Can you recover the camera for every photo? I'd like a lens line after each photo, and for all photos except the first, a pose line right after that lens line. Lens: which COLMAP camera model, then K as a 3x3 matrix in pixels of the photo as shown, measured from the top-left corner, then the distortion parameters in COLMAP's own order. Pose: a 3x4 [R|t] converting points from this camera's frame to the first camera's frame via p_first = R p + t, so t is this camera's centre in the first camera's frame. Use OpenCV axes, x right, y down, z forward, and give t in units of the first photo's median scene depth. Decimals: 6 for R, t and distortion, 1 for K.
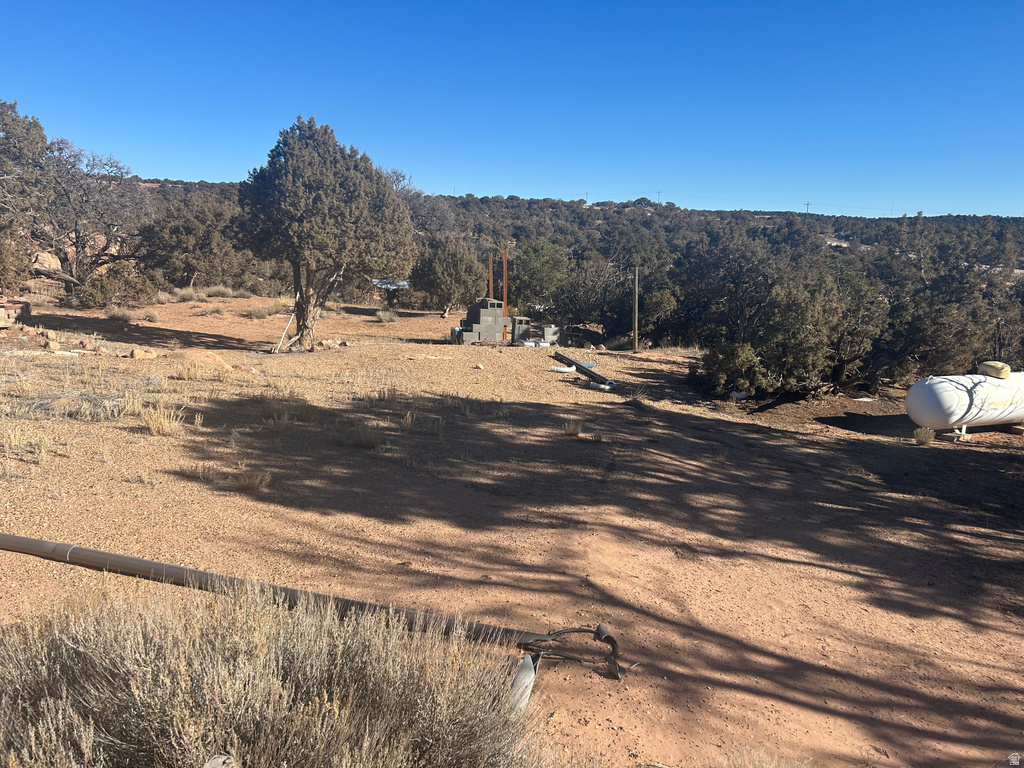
lens RADIAL K [[770.3, 0, 515.3], [0, 770.3, 387.1], [0, 0, 1]] dist [0.069080, -0.077424]
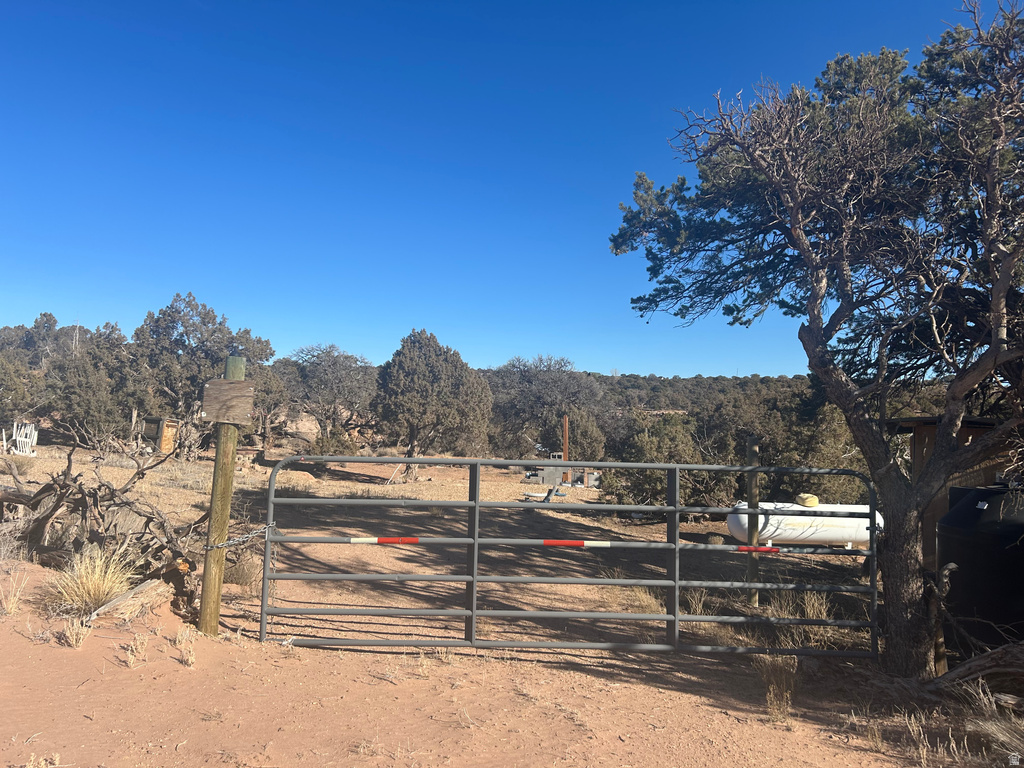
lens RADIAL K [[770.3, 0, 515.3], [0, 770.3, 387.1], [0, 0, 1]] dist [0.069080, -0.077424]
pose [[0.932462, -0.013508, -0.361016, 0.513563], [-0.069512, 0.973920, -0.215982, 0.086441], [0.354518, 0.226490, 0.907204, -0.311265]]
